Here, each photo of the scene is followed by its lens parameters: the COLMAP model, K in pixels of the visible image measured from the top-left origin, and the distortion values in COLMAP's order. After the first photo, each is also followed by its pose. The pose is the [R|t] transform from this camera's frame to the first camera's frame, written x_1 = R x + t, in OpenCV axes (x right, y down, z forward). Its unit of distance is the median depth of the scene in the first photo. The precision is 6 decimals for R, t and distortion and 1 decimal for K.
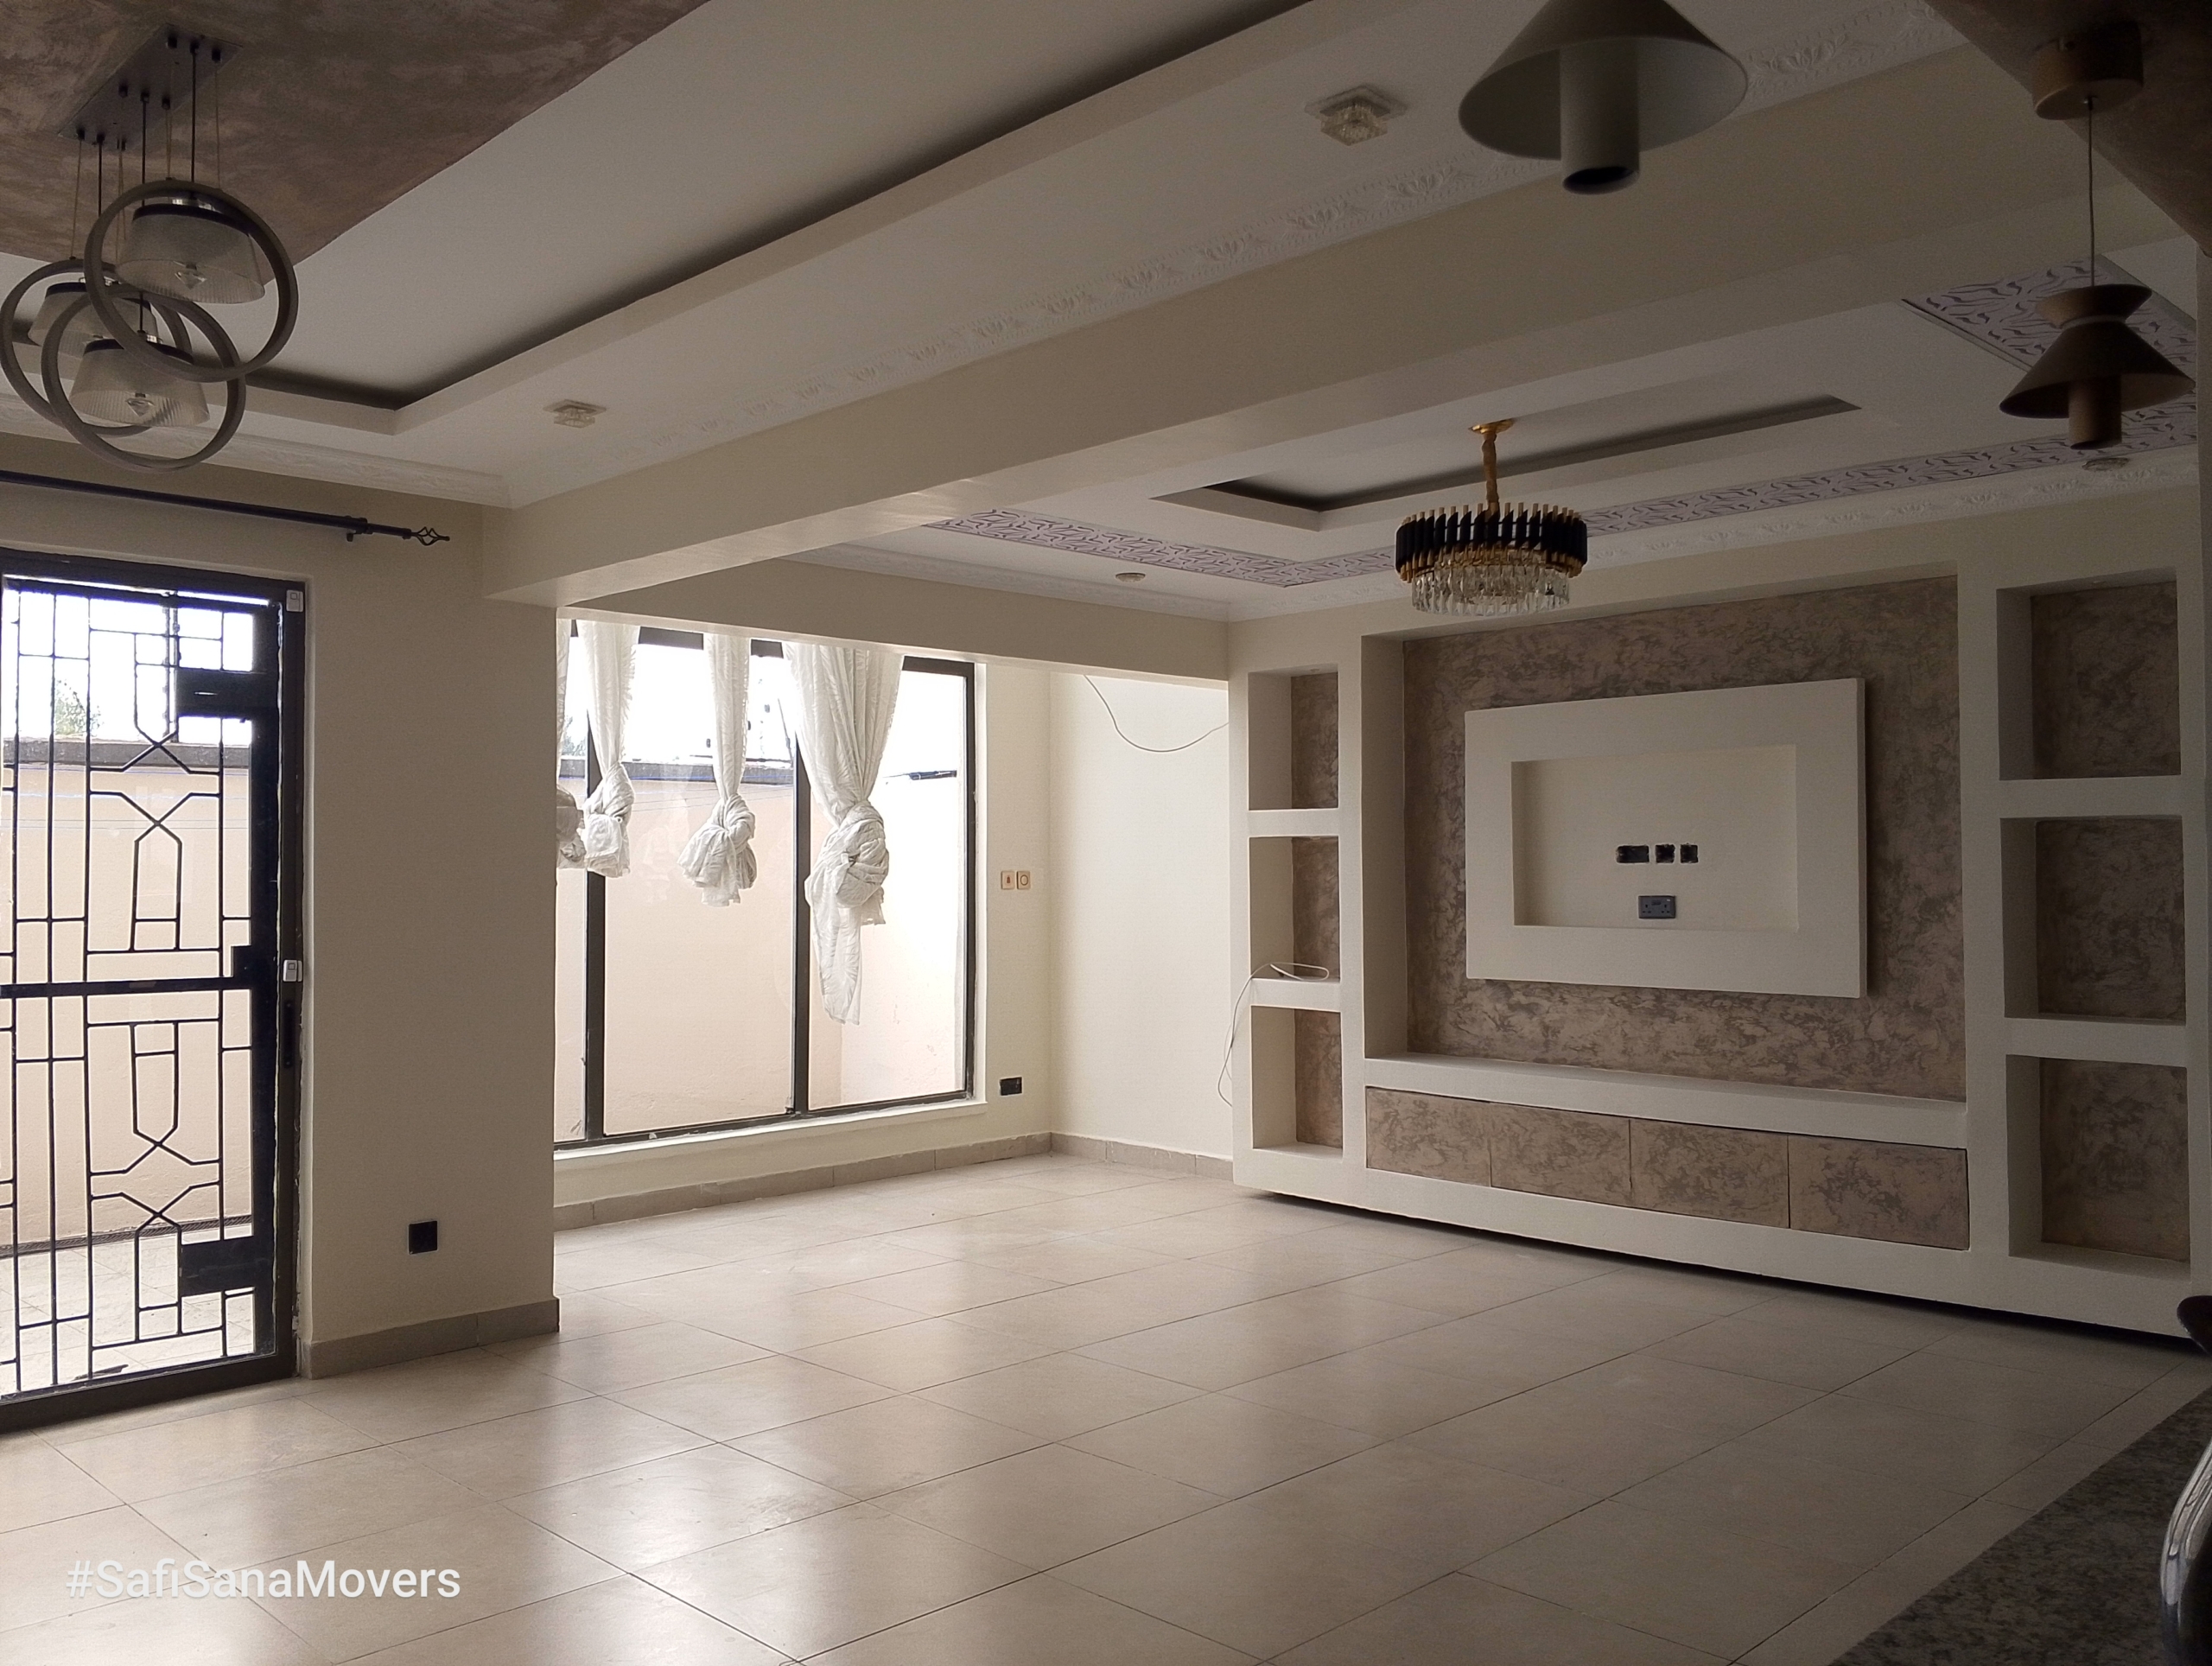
lens RADIAL K [[1828.9, 0, 1099.3], [0, 1828.9, 836.9], [0, 0, 1]] dist [0.257769, -0.746595]
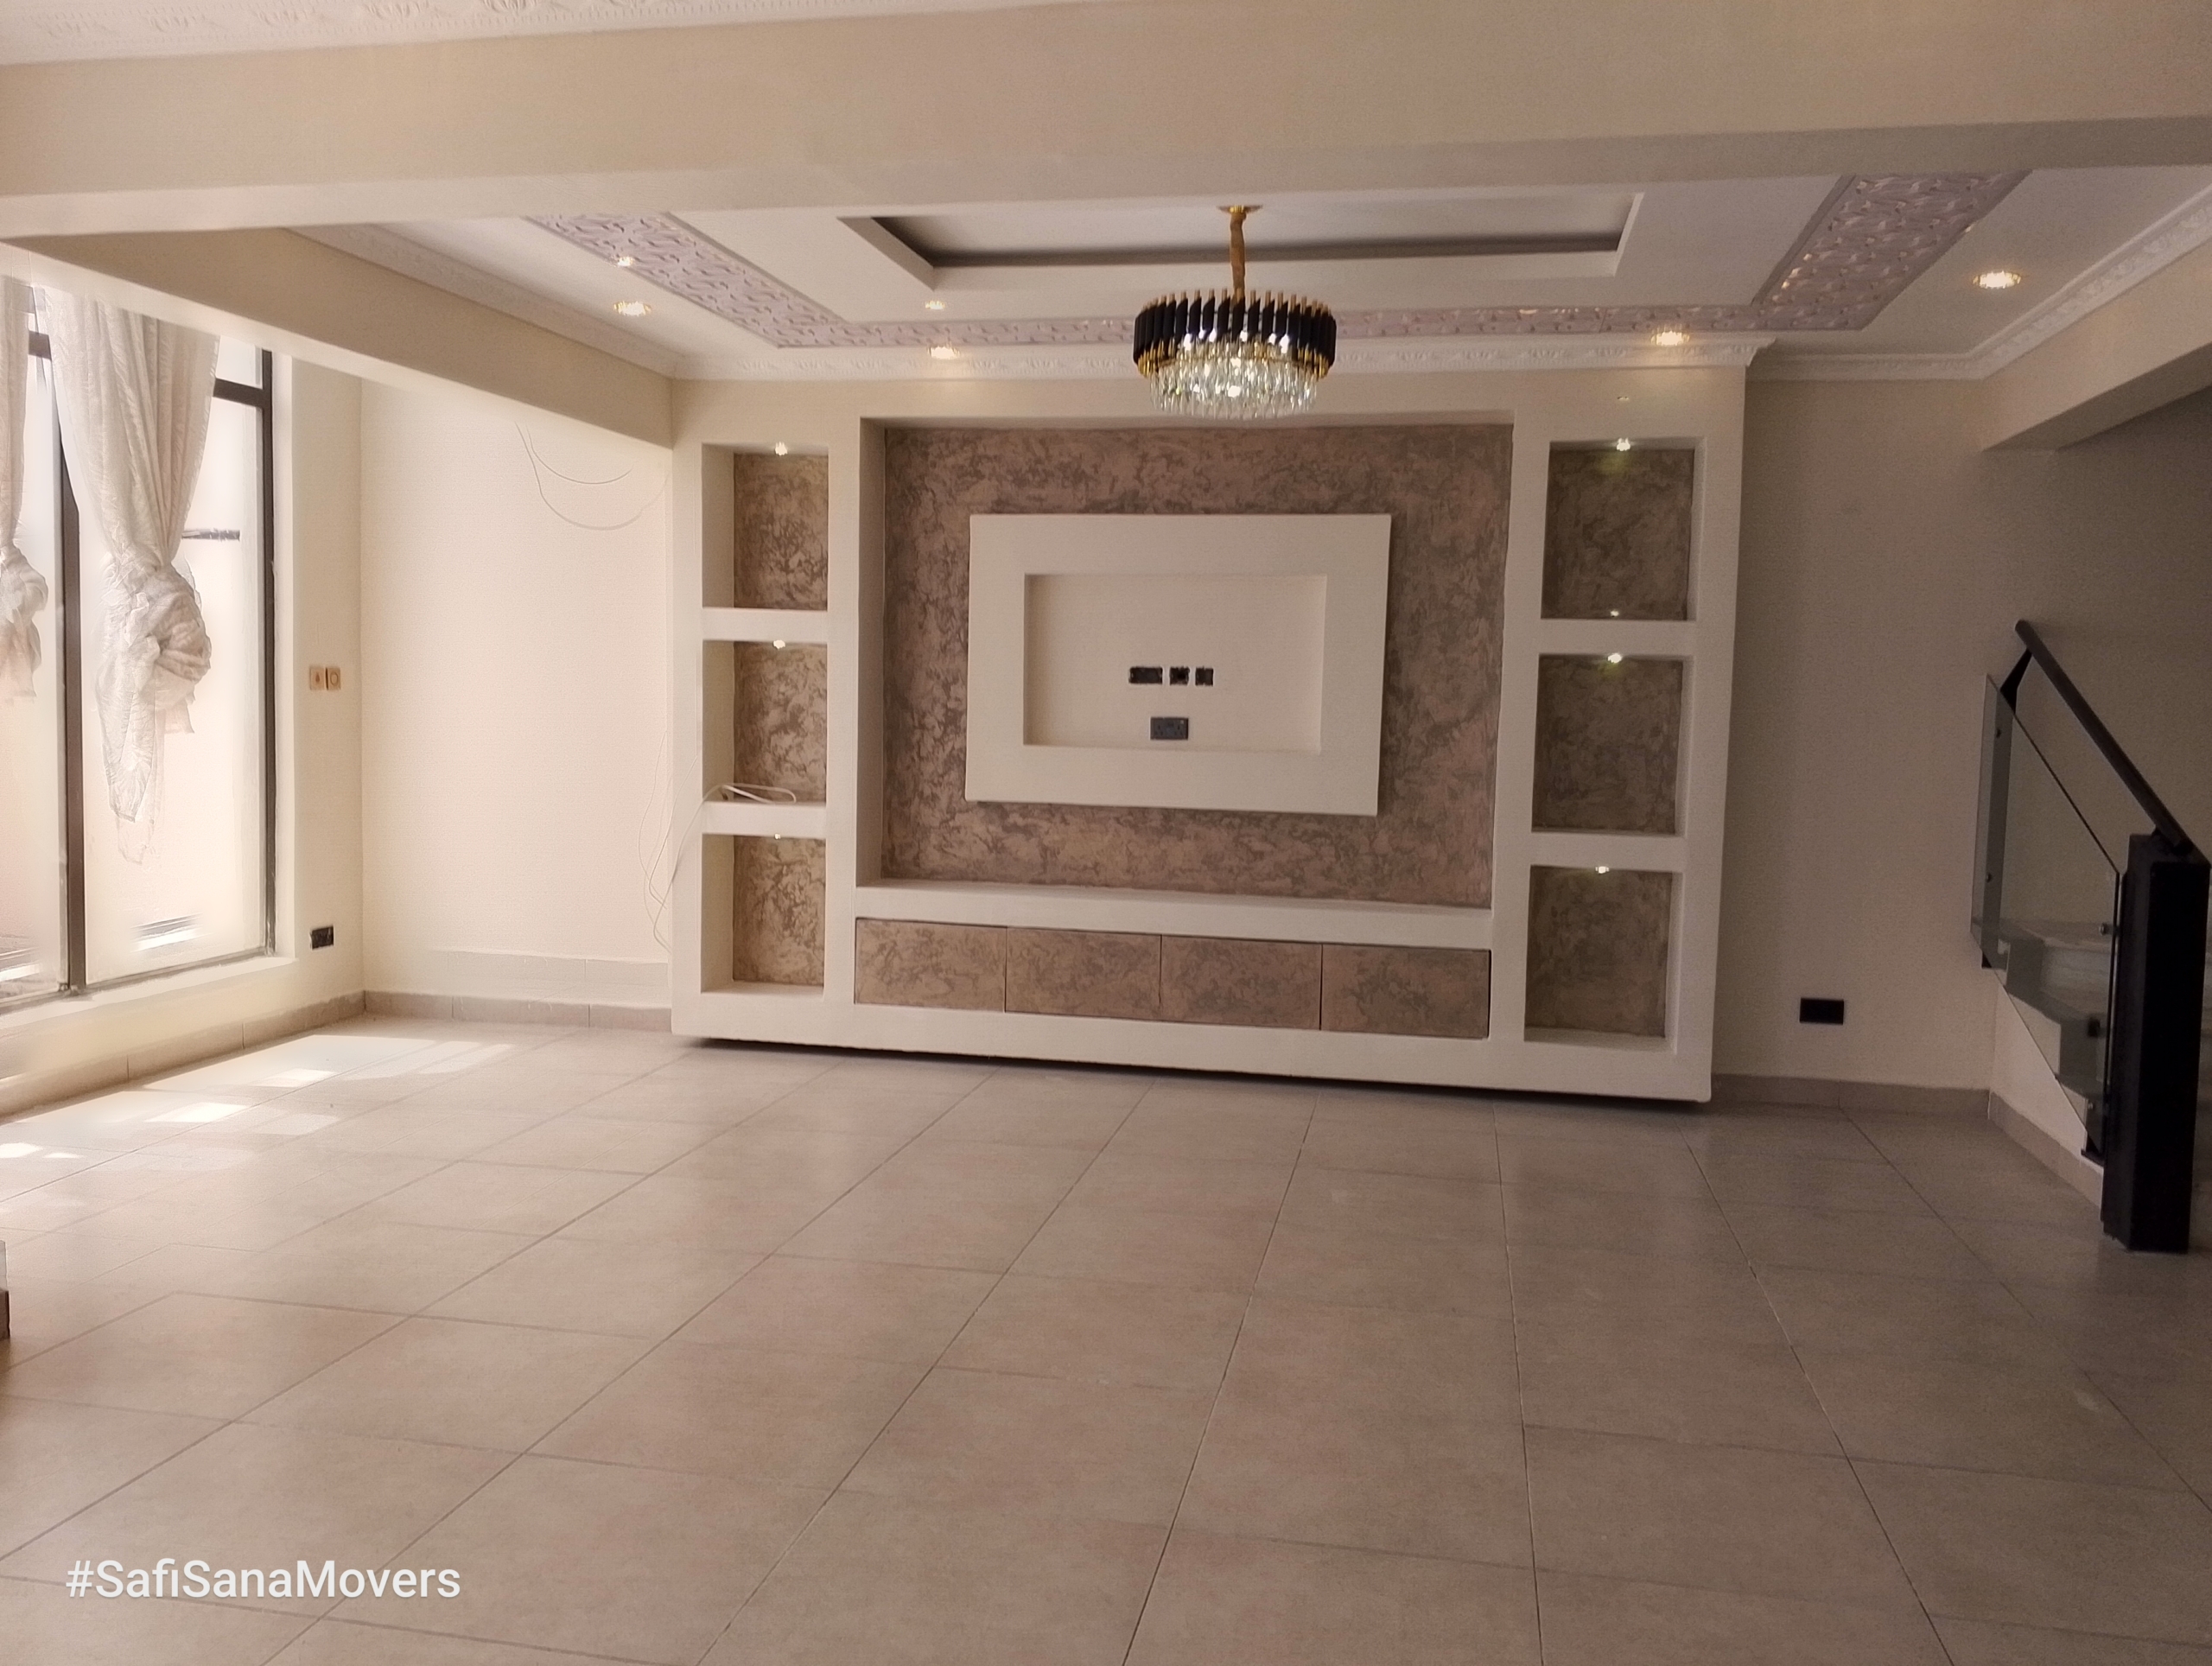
lens RADIAL K [[1828.9, 0, 1099.3], [0, 1828.9, 836.9], [0, 0, 1]] dist [0.257769, -0.746595]
pose [[0.821753, -0.015128, 0.569643, -0.300416], [-0.040719, 0.995533, 0.085179, 0.013018], [-0.568387, -0.093191, 0.817467, 0.198353]]
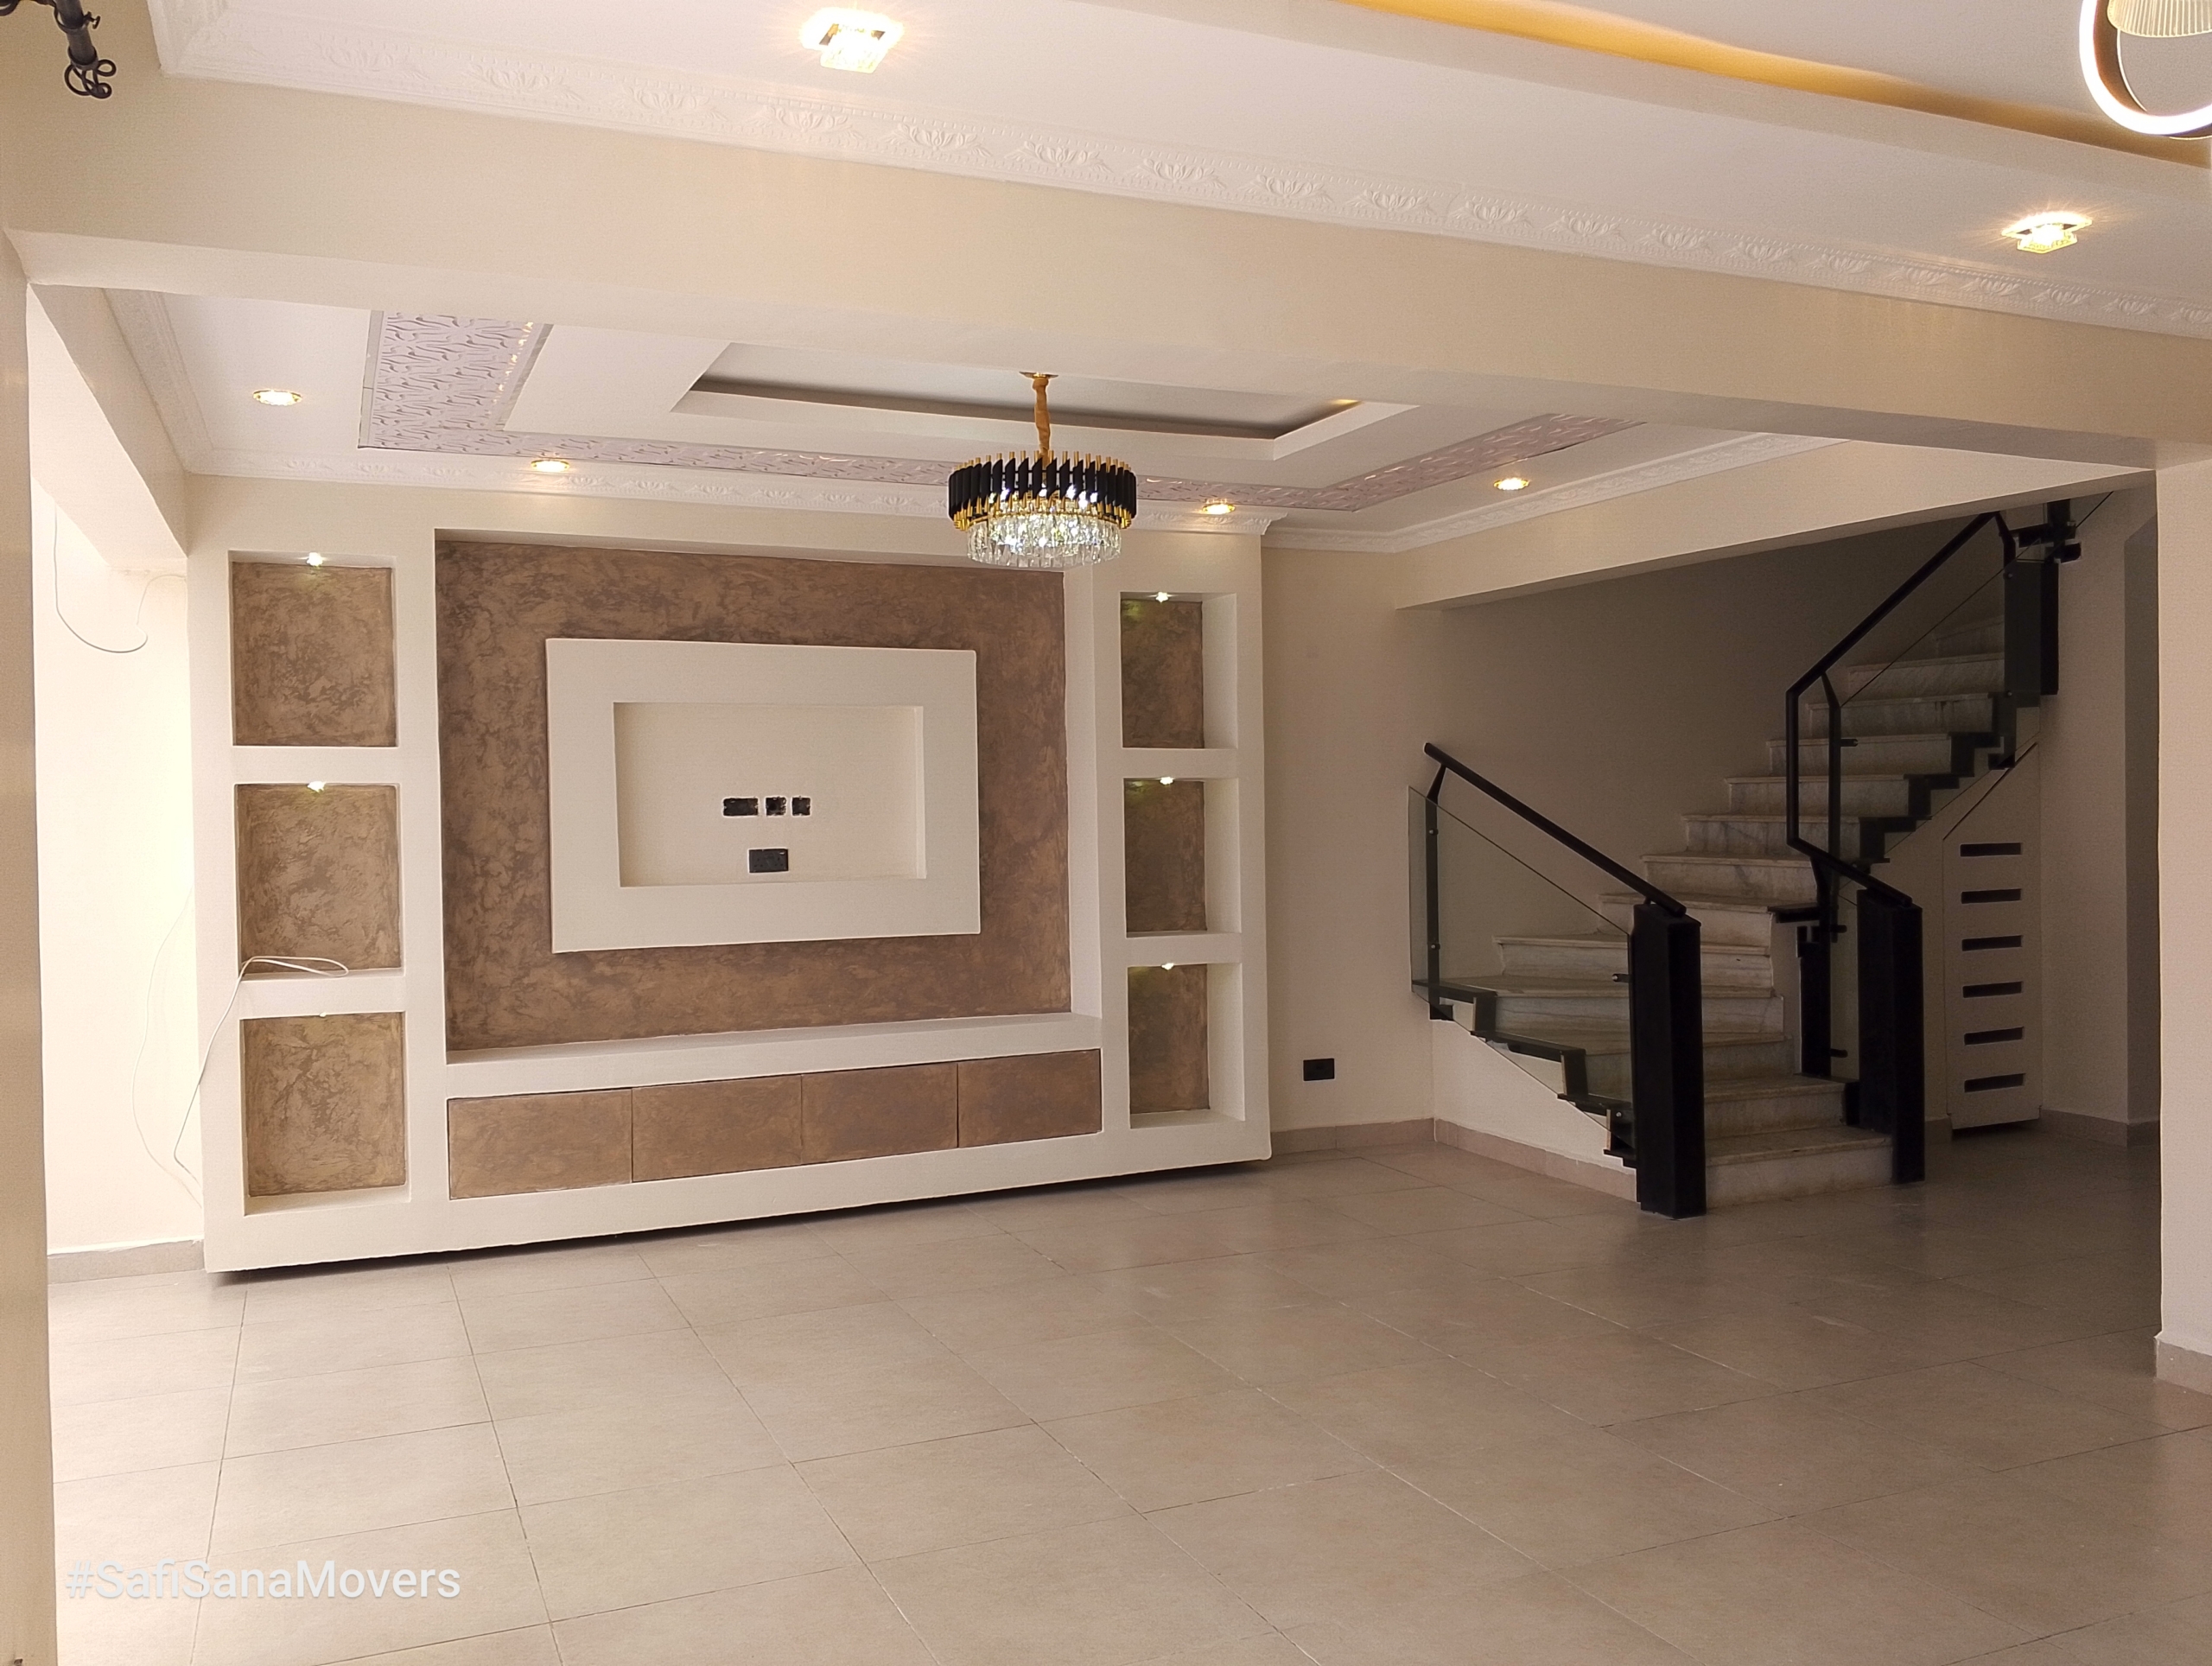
lens RADIAL K [[1828.9, 0, 1099.3], [0, 1828.9, 836.9], [0, 0, 1]] dist [0.257769, -0.746595]
pose [[0.335633, -0.011539, 0.941922, -0.557370], [-0.005704, 0.999882, 0.014281, 0.010253], [-0.941976, -0.010166, 0.335527, 0.505342]]
